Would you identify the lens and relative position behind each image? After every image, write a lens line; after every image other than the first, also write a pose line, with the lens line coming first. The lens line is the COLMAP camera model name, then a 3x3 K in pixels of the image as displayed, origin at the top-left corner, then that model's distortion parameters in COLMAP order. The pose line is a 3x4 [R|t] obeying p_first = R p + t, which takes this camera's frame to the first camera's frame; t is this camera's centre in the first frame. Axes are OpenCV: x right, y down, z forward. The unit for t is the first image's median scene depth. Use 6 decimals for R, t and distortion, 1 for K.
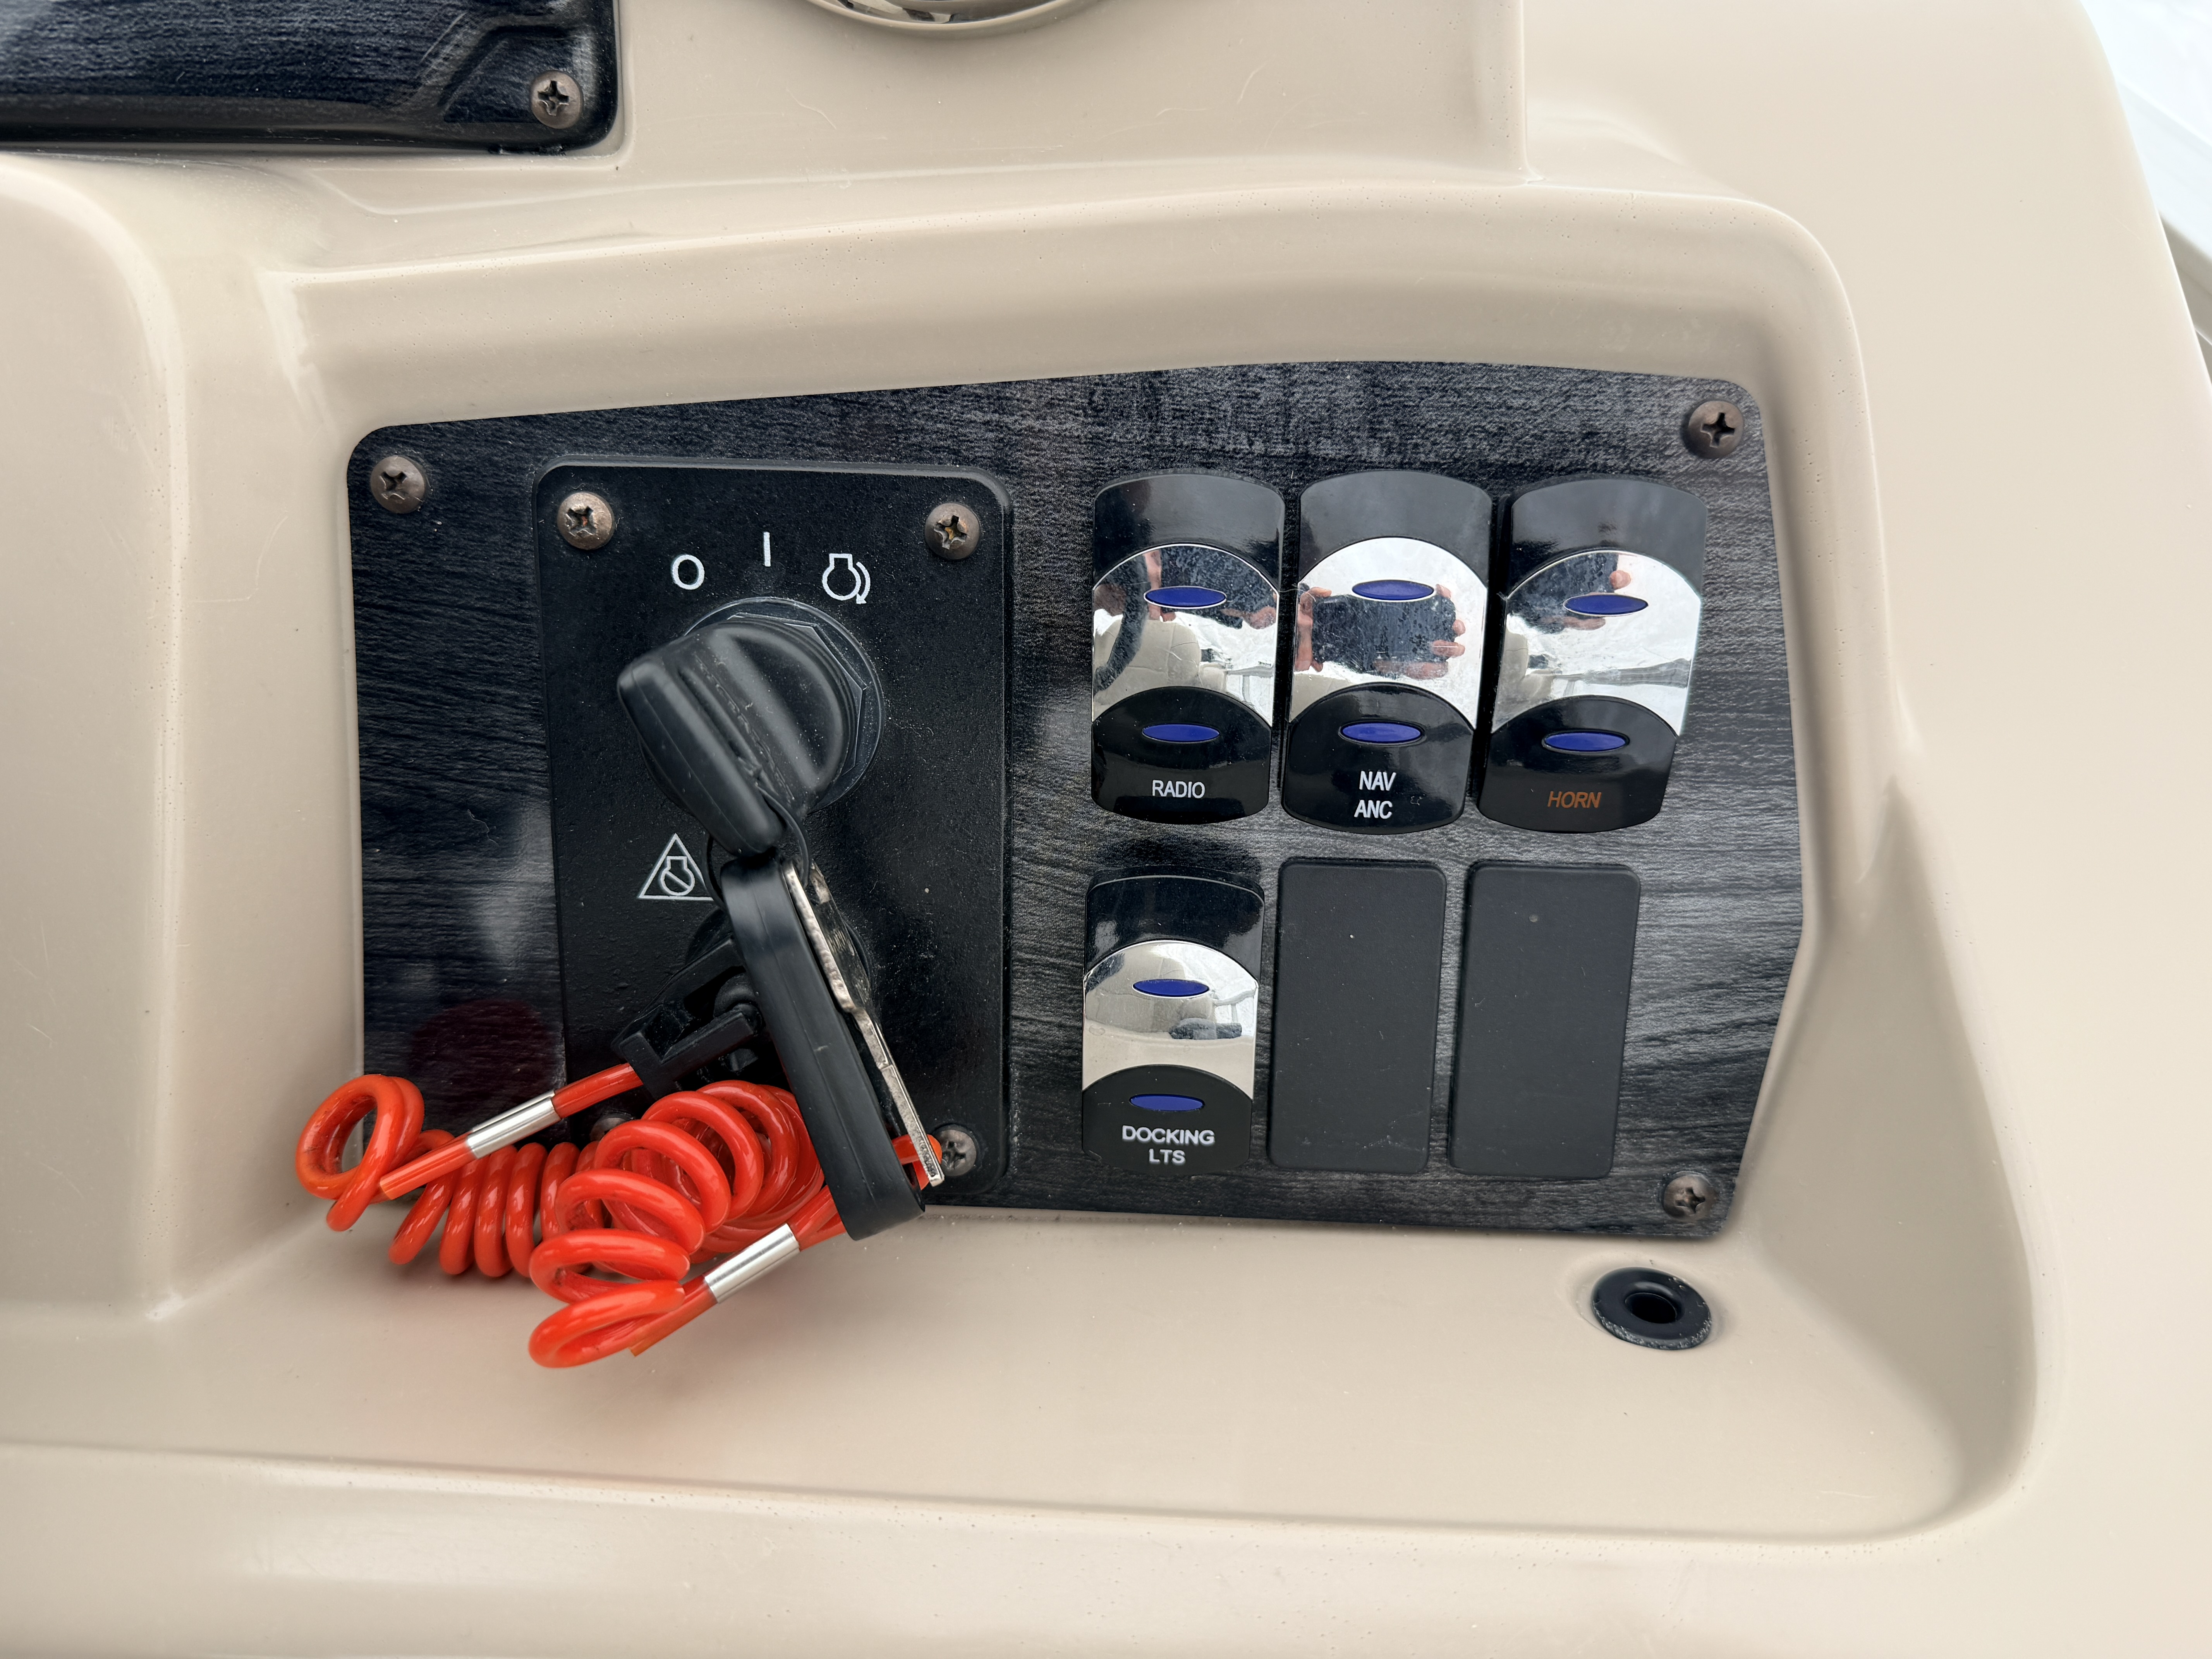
lens RADIAL K [[1562.1, 0, 1107.7], [0, 1562.1, 827.5], [0, 0, 1]] dist [0.009782, -0.002464]
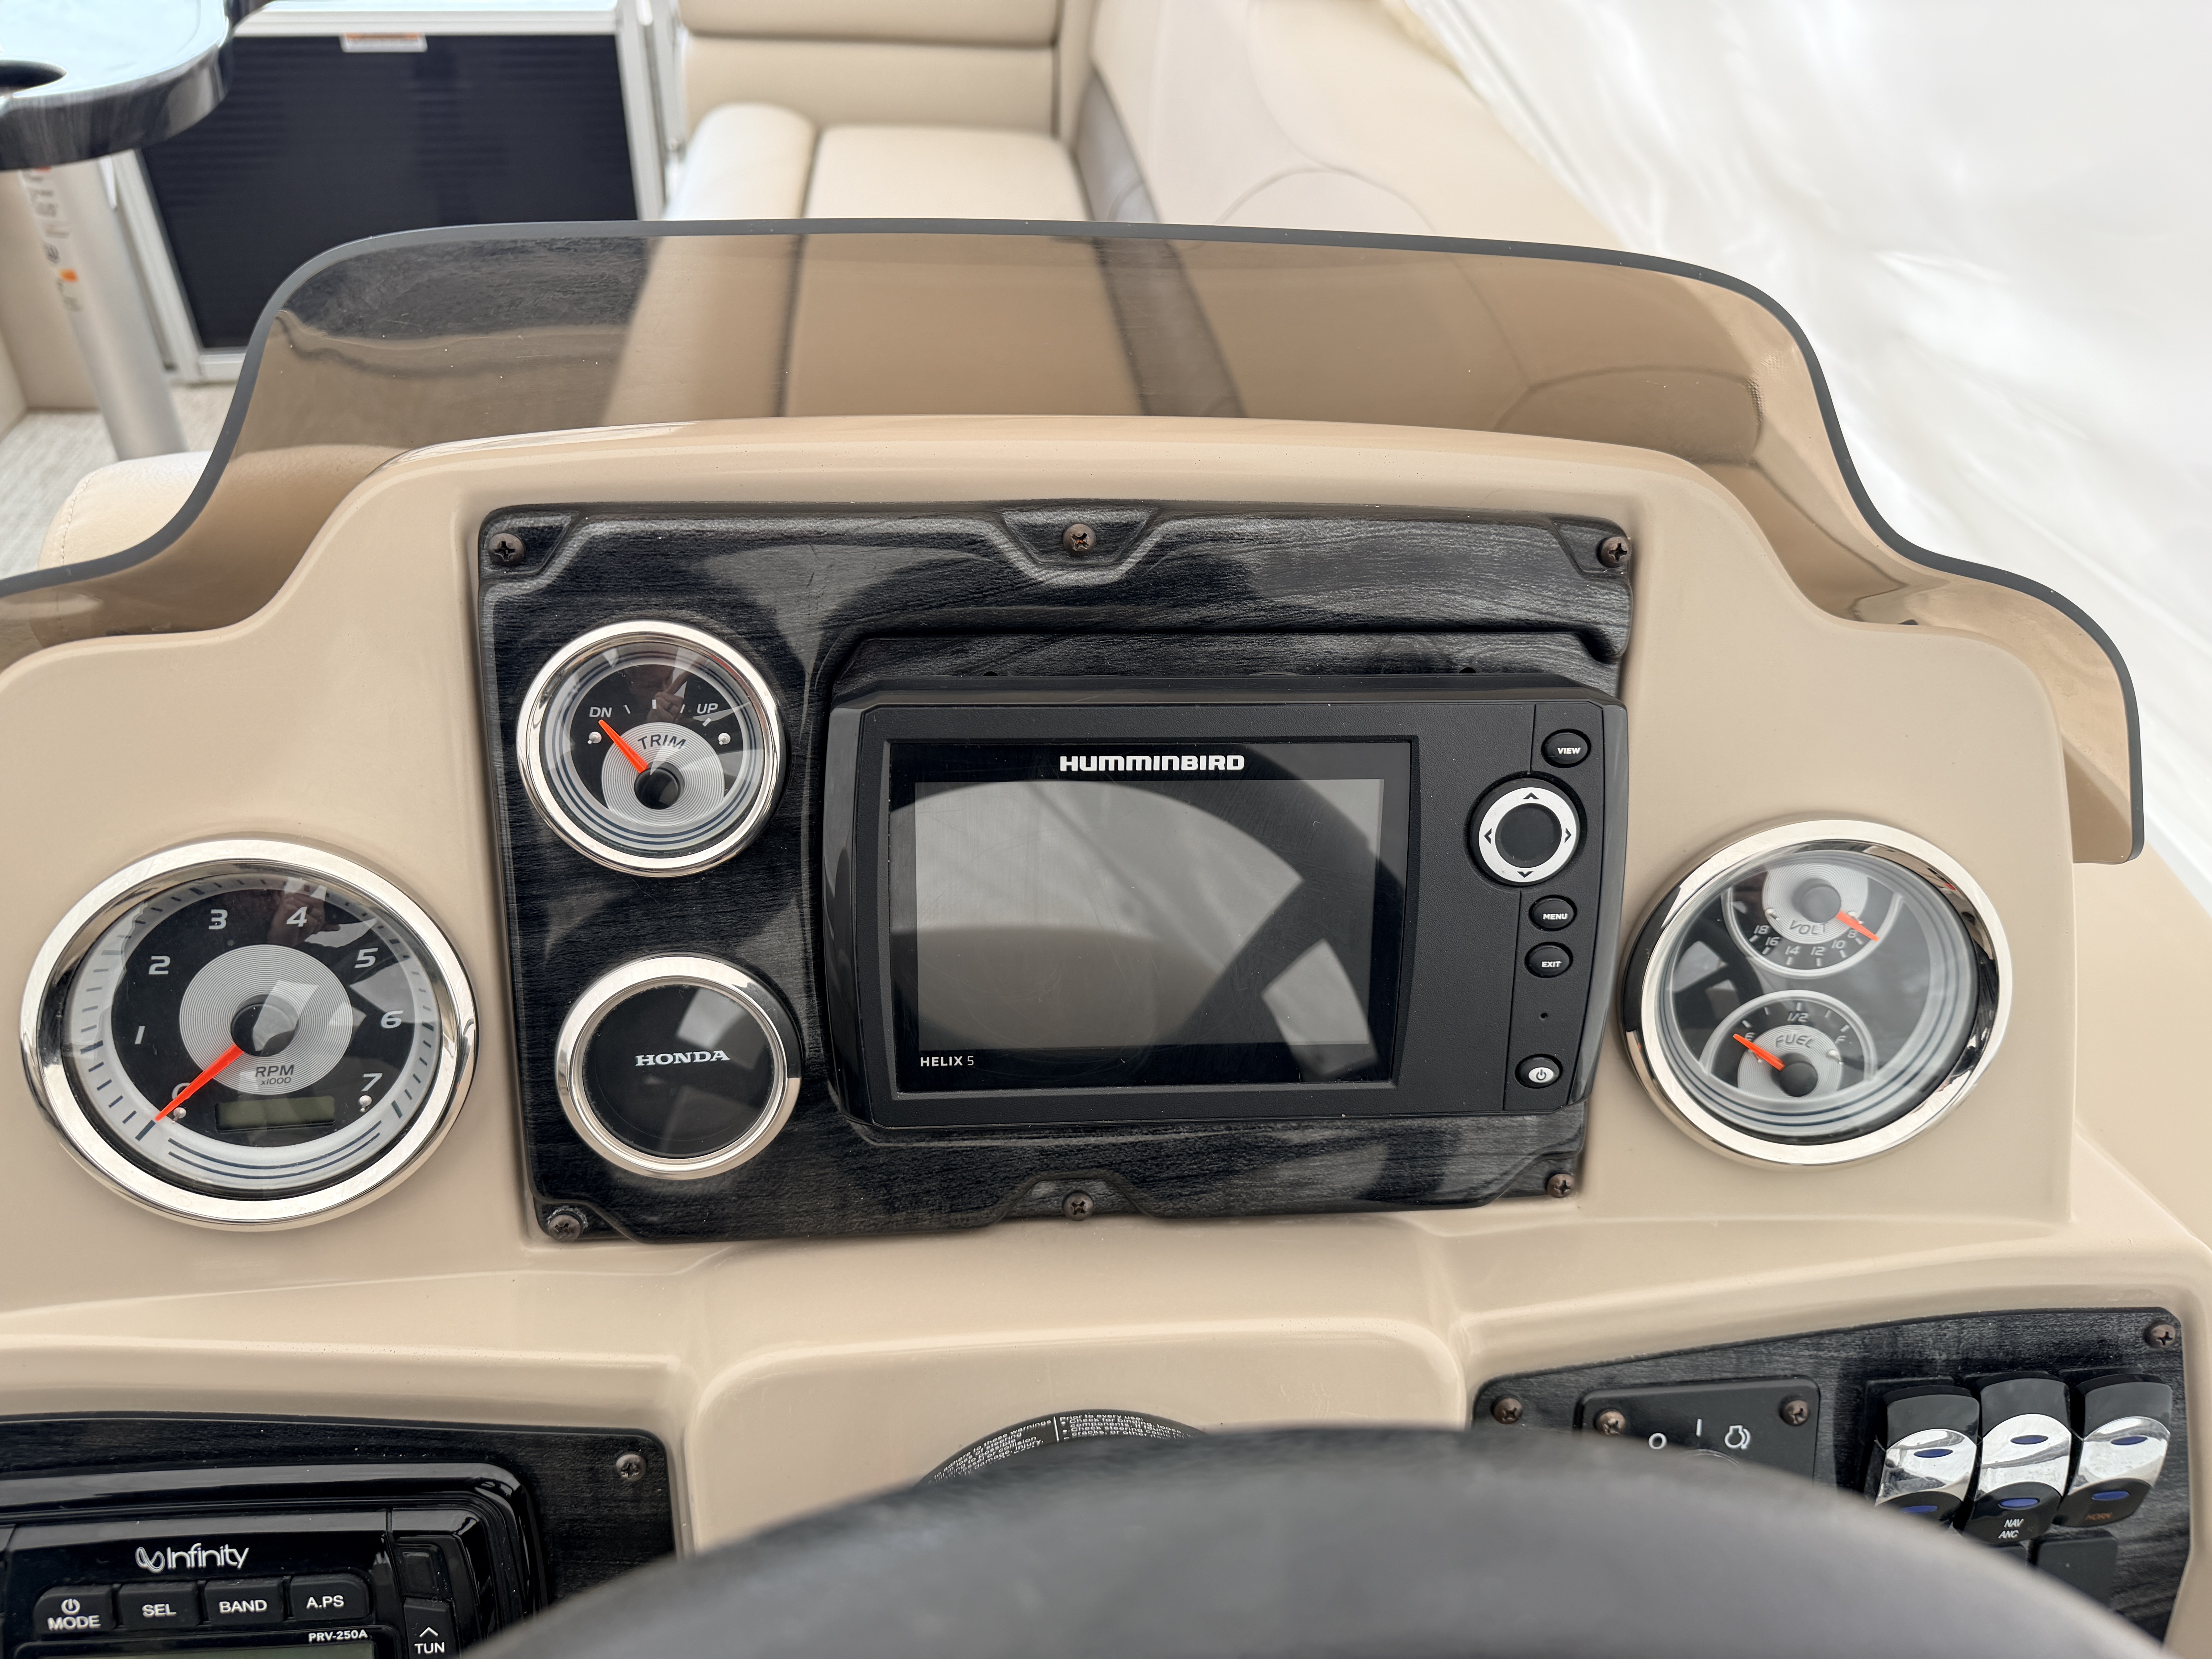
lens RADIAL K [[1562.1, 0, 1111.4], [0, 1562.1, 835.8], [0, 0, 1]] dist [0.009782, -0.002464]
pose [[0.987589, -0.056379, 0.146595, -1.183010], [0.057510, 0.998339, -0.003482, -0.947097], [-0.146155, 0.011869, 0.989191, -0.796888]]
